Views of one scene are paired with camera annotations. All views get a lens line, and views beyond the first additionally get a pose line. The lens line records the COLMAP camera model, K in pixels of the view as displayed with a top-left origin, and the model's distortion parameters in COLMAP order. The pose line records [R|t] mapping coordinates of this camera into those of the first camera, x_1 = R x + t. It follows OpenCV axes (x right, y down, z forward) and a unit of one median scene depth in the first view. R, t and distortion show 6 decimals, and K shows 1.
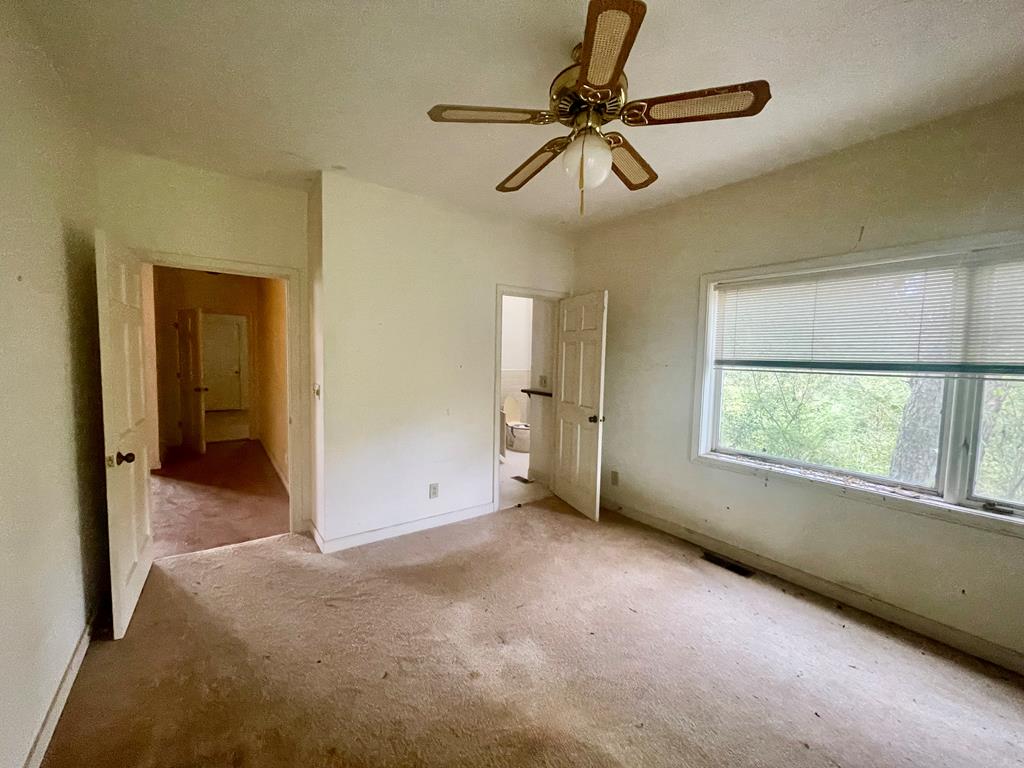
lens RADIAL K [[413.0, 0, 505.9], [0, 413.0, 384.0], [0, 0, 1]] dist [-0.002124, -0.000404]
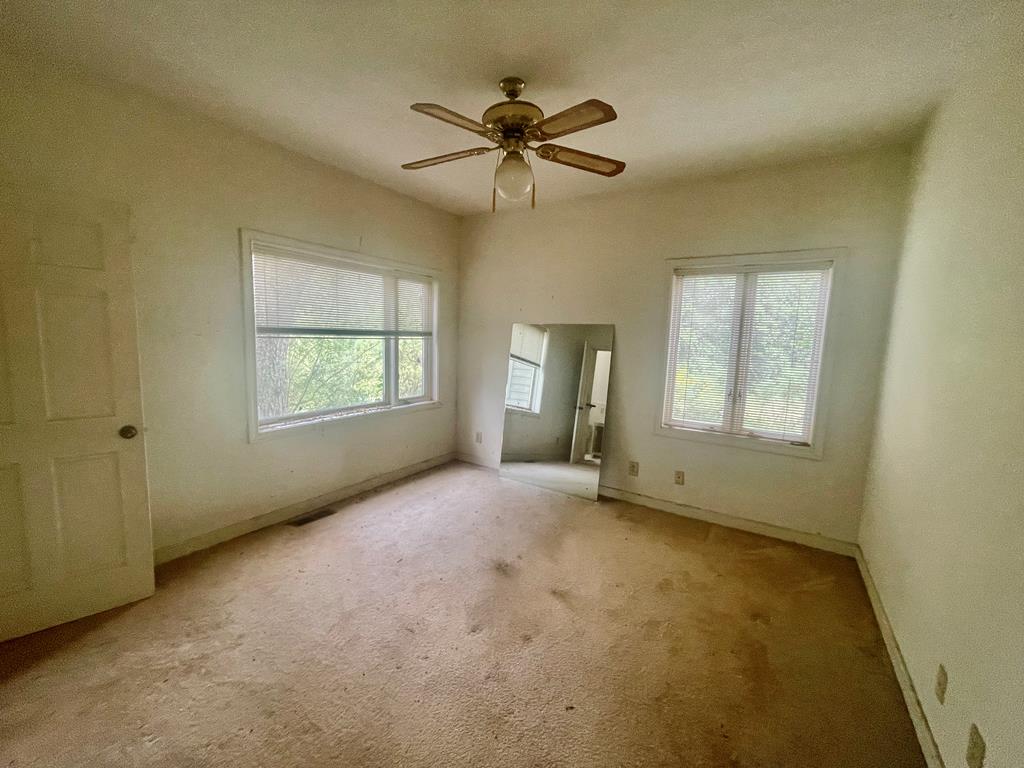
lens RADIAL K [[413.0, 0, 505.9], [0, 413.0, 384.0], [0, 0, 1]] dist [-0.002124, -0.000404]
pose [[-0.362451, -0.138981, 0.921582, -0.593166], [0.027841, 0.986763, 0.159760, -0.068078], [-0.931587, 0.083563, -0.353784, 0.864682]]
